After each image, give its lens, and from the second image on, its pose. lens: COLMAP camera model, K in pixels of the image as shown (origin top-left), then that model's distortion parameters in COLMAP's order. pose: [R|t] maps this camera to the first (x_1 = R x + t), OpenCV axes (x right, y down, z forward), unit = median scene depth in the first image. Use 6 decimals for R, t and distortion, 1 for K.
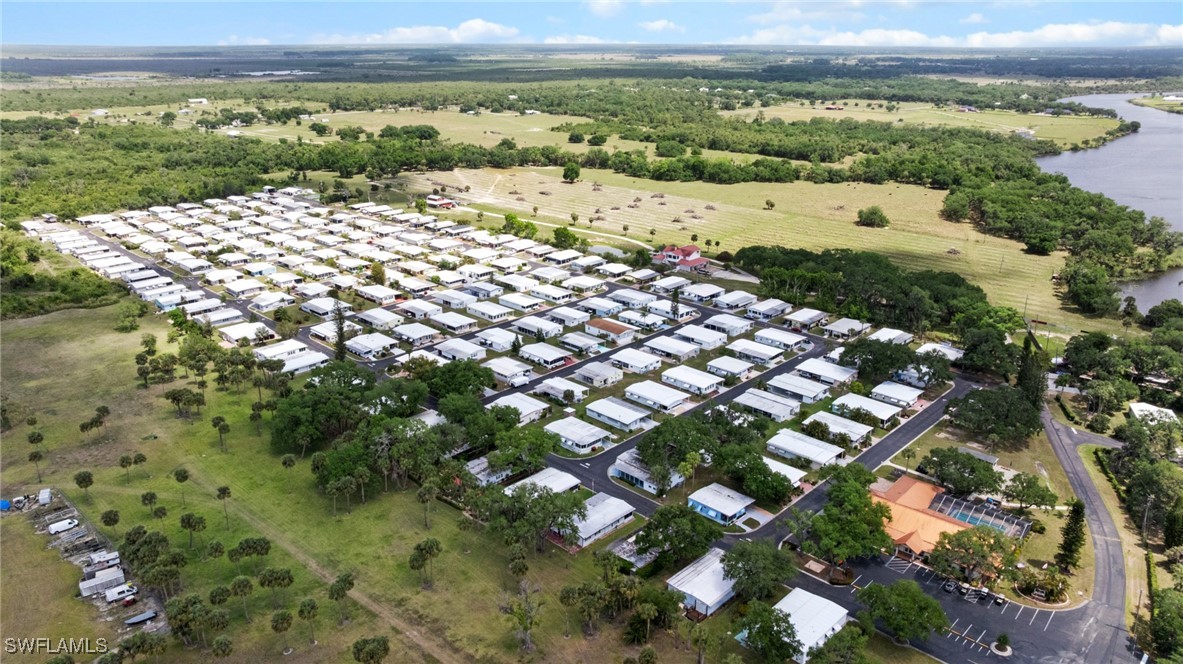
lens RADIAL K [[817.2, 0, 591.5], [0, 817.2, 332.0], [0, 0, 1]] dist [-0.057456, 0.055732]
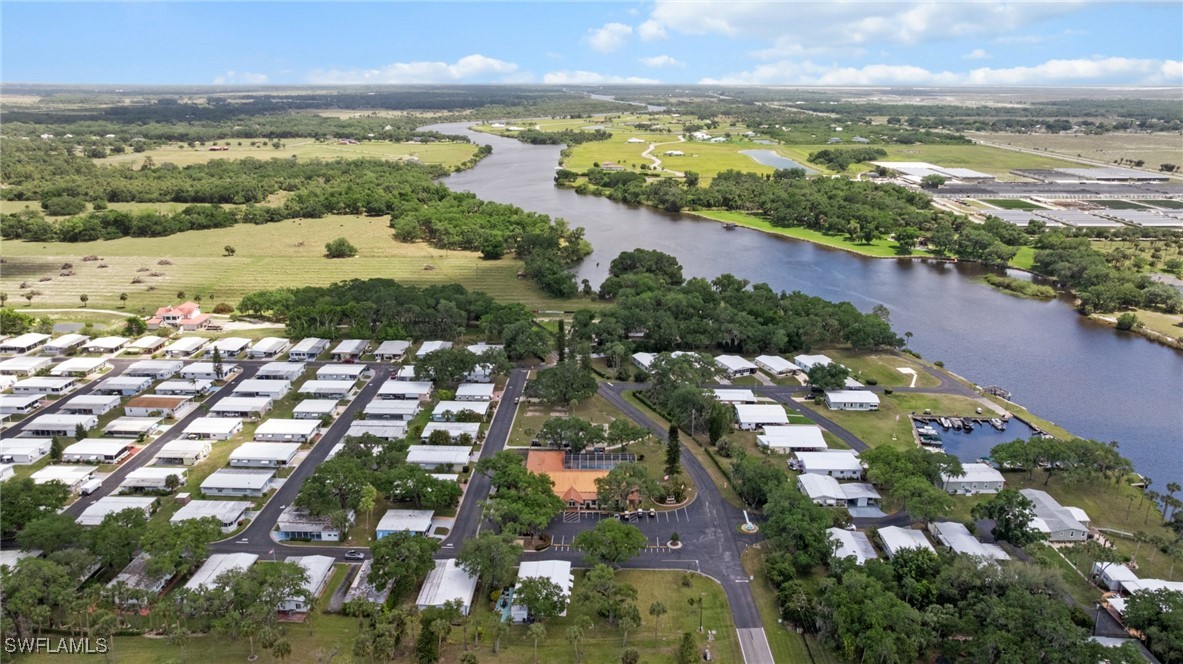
lens RADIAL K [[817.2, 0, 591.5], [0, 817.2, 332.0], [0, 0, 1]] dist [-0.057456, 0.055732]
pose [[0.742808, -0.193911, 0.640808, -0.169634], [0.220791, 0.974542, 0.038965, -0.010740], [-0.632050, 0.112541, 0.766712, 0.015080]]
